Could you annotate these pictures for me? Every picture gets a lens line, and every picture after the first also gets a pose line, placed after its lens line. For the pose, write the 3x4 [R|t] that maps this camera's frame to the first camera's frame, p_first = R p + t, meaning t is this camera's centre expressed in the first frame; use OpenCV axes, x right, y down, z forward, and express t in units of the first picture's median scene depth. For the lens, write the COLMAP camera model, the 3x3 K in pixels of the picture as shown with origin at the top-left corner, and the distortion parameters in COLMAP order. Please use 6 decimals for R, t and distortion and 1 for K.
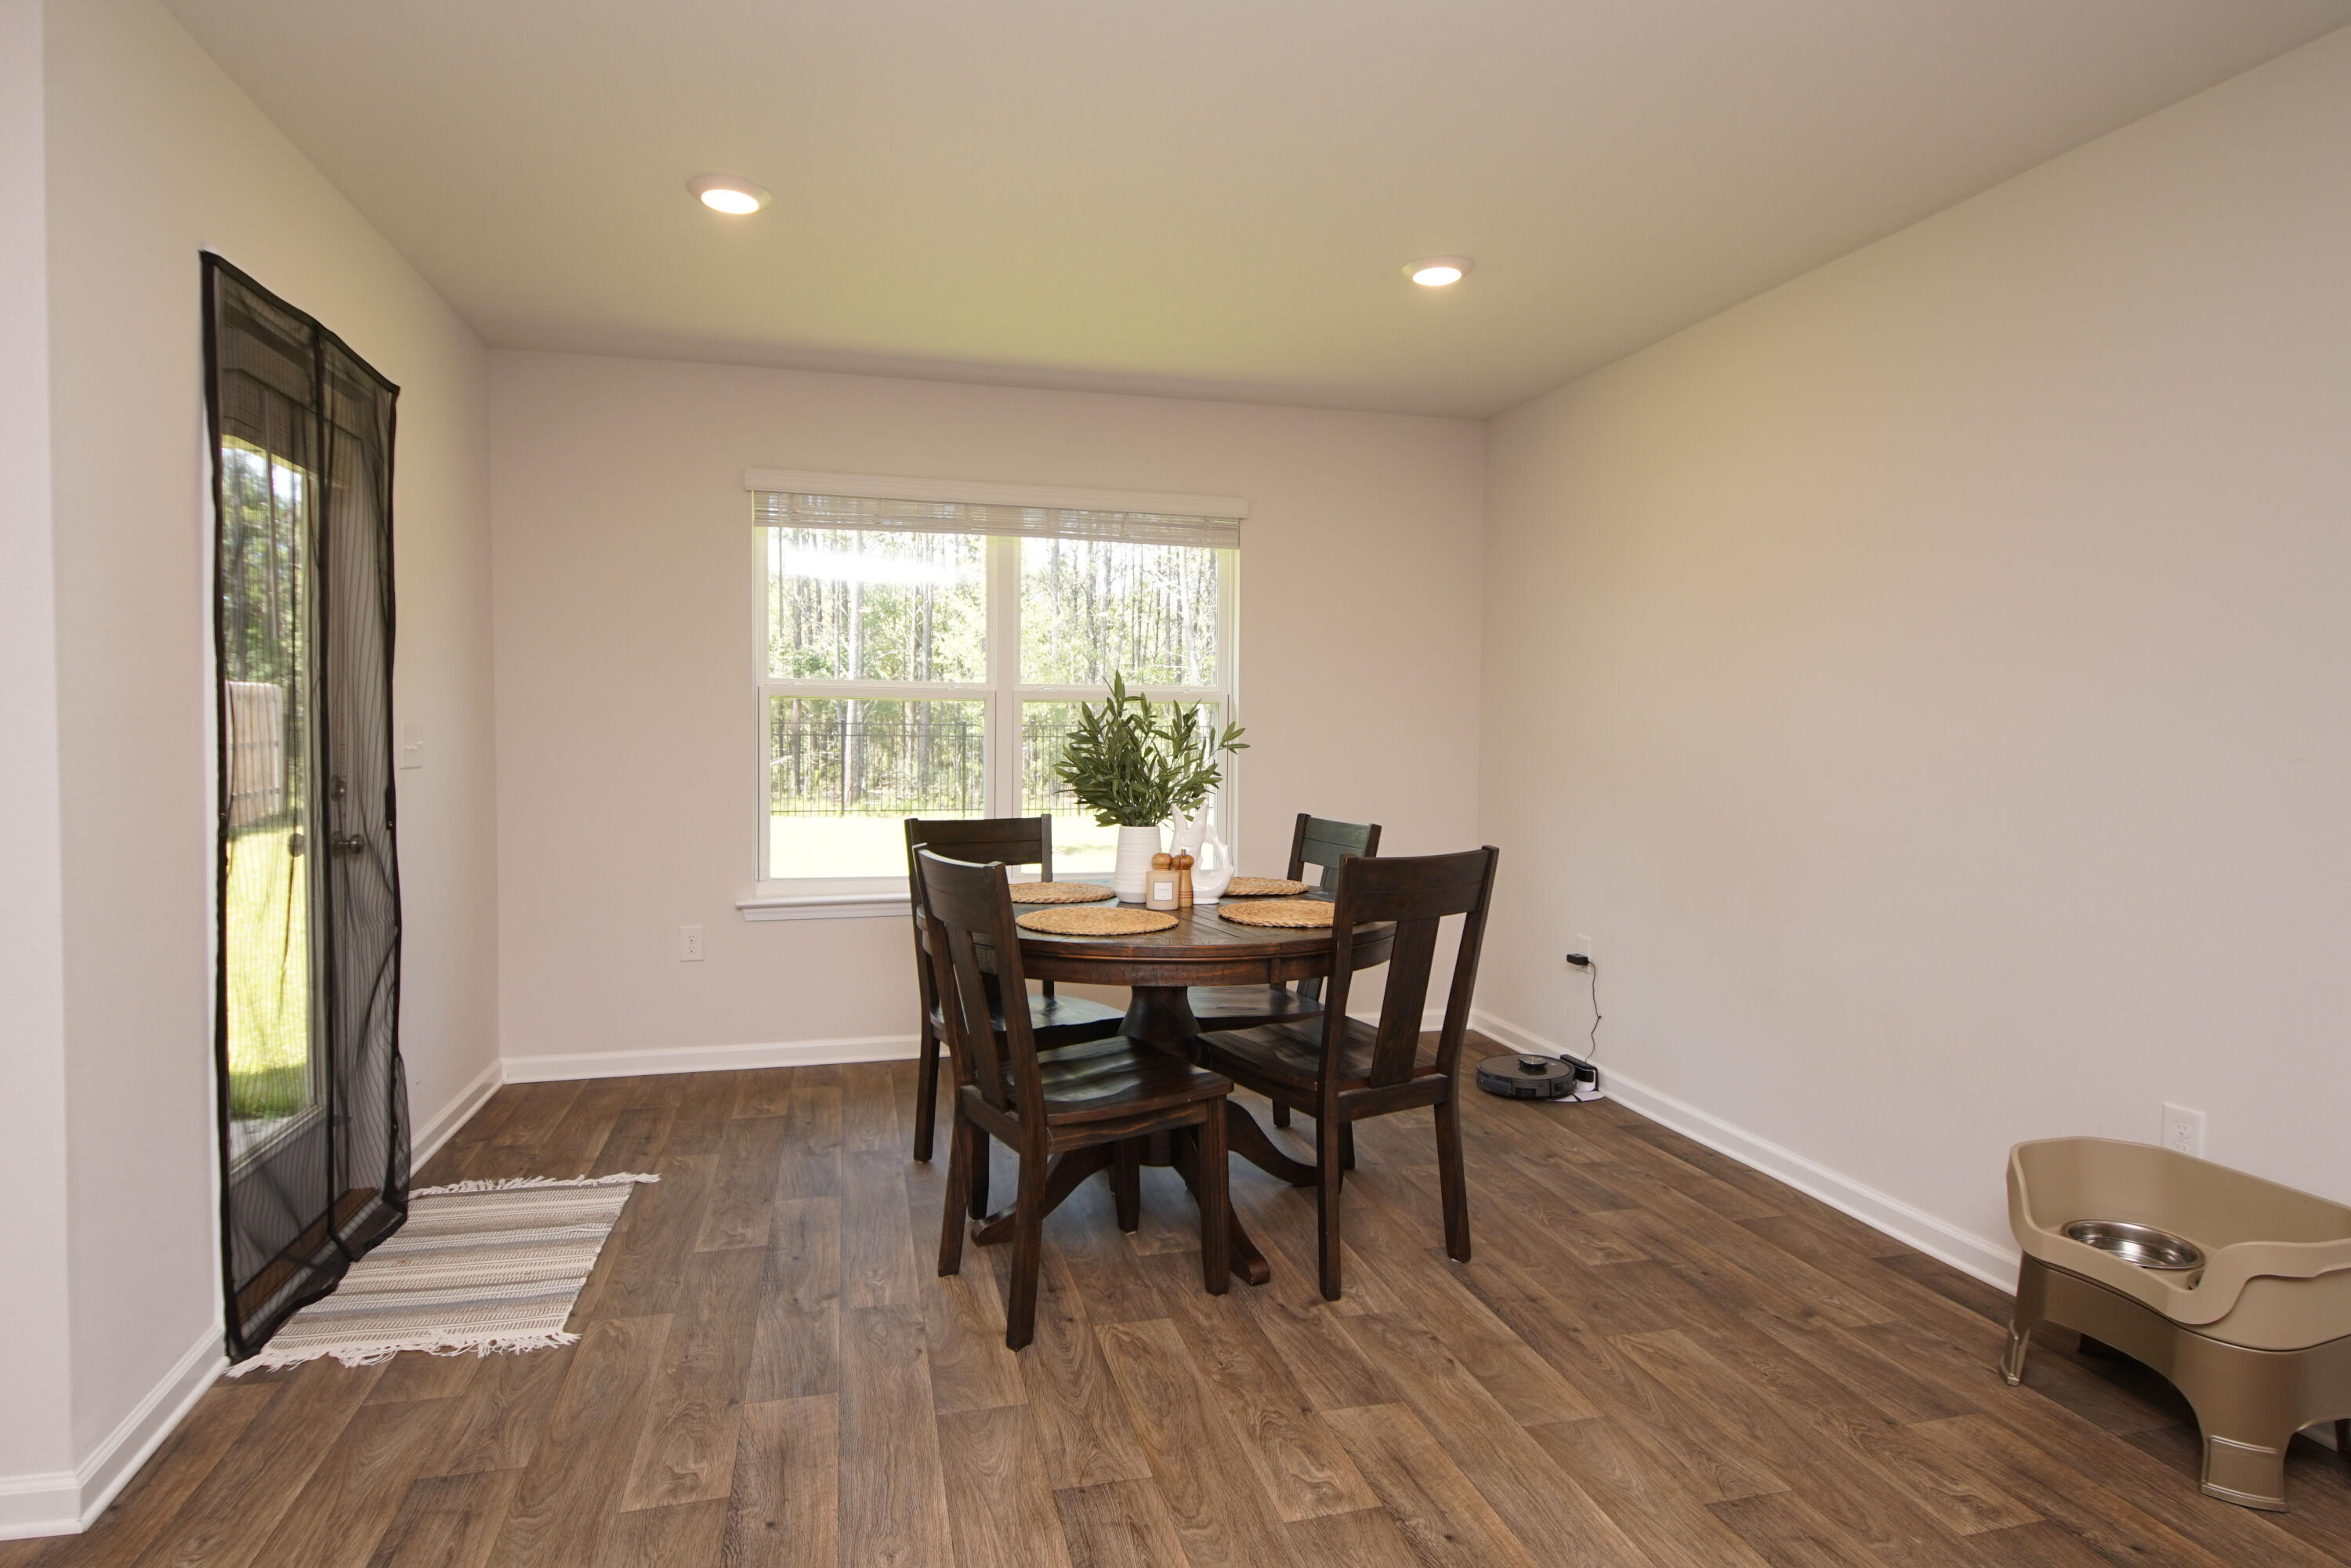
lens RADIAL K [[1265.4, 0, 1162.7], [0, 1265.4, 766.1], [0, 0, 1]] dist [0.030463, -0.027084]
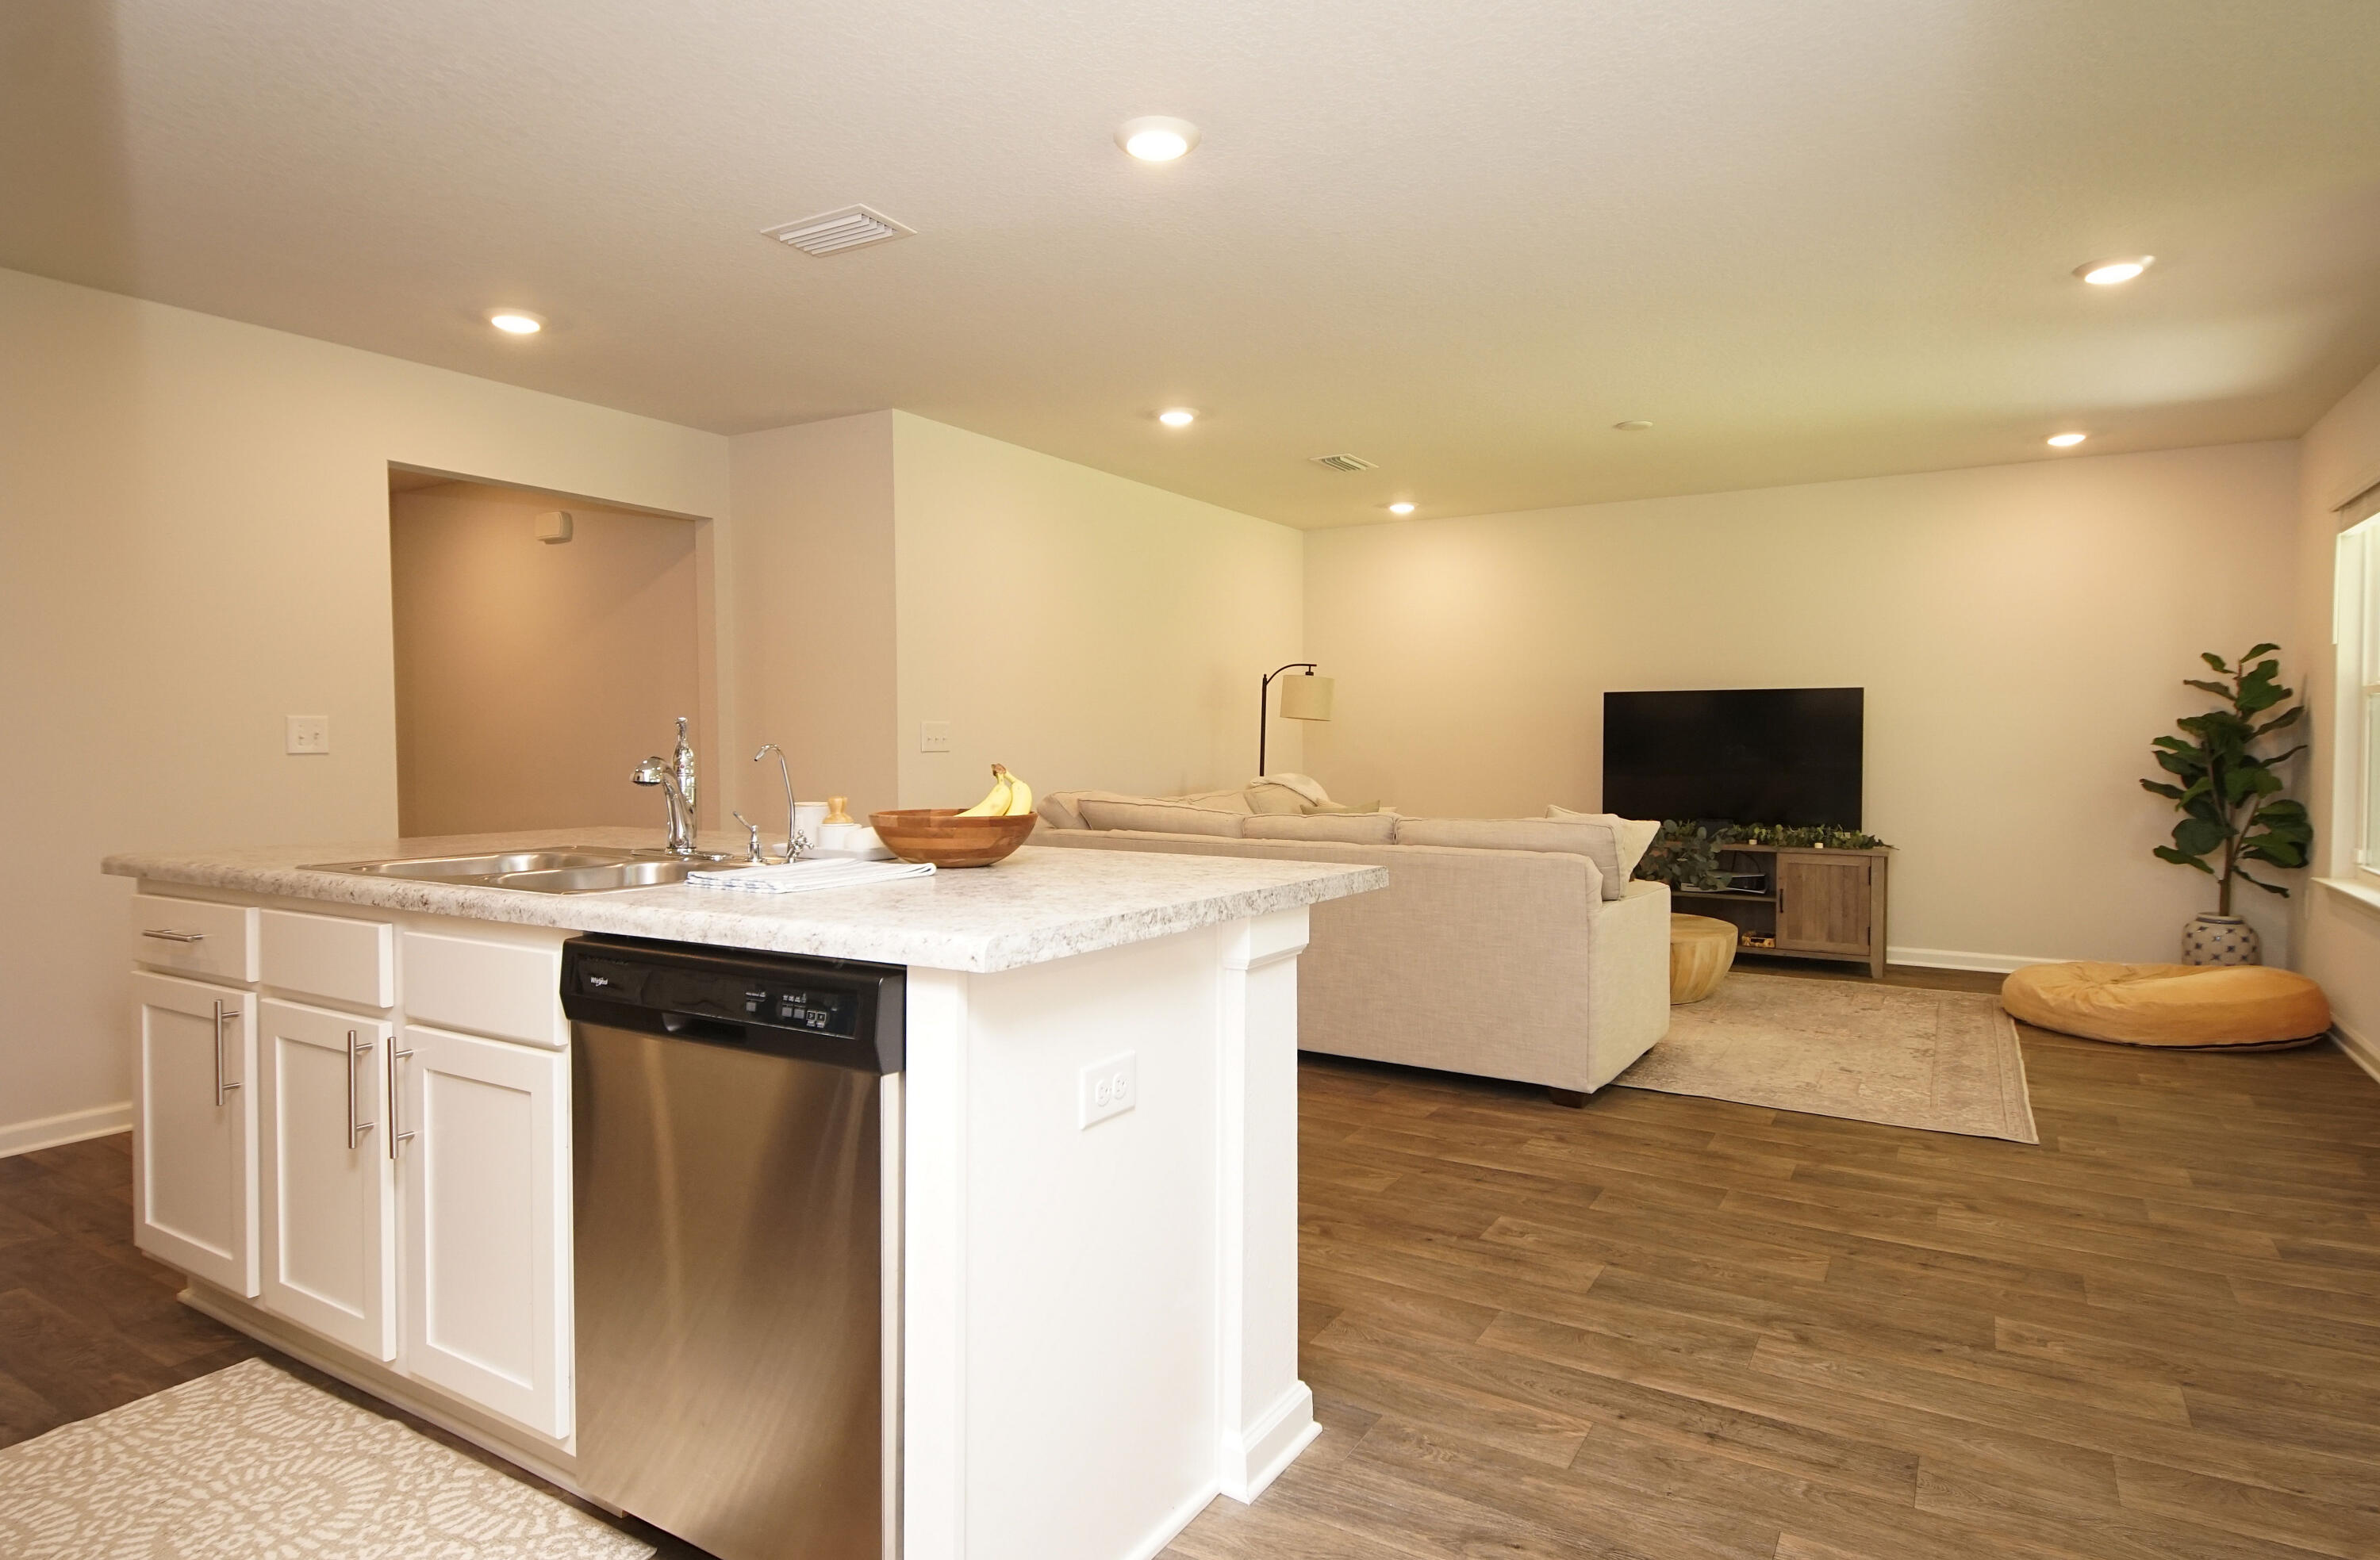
lens RADIAL K [[1307.8, 0, 1169.5], [0, 1307.8, 754.6], [0, 0, 1]] dist [0.020947, -0.022382]
pose [[-0.712490, 0.012079, -0.701578, 0.579144], [-0.025286, 0.998760, 0.042875, -0.008339], [0.701226, 0.048288, -0.711302, 0.709719]]
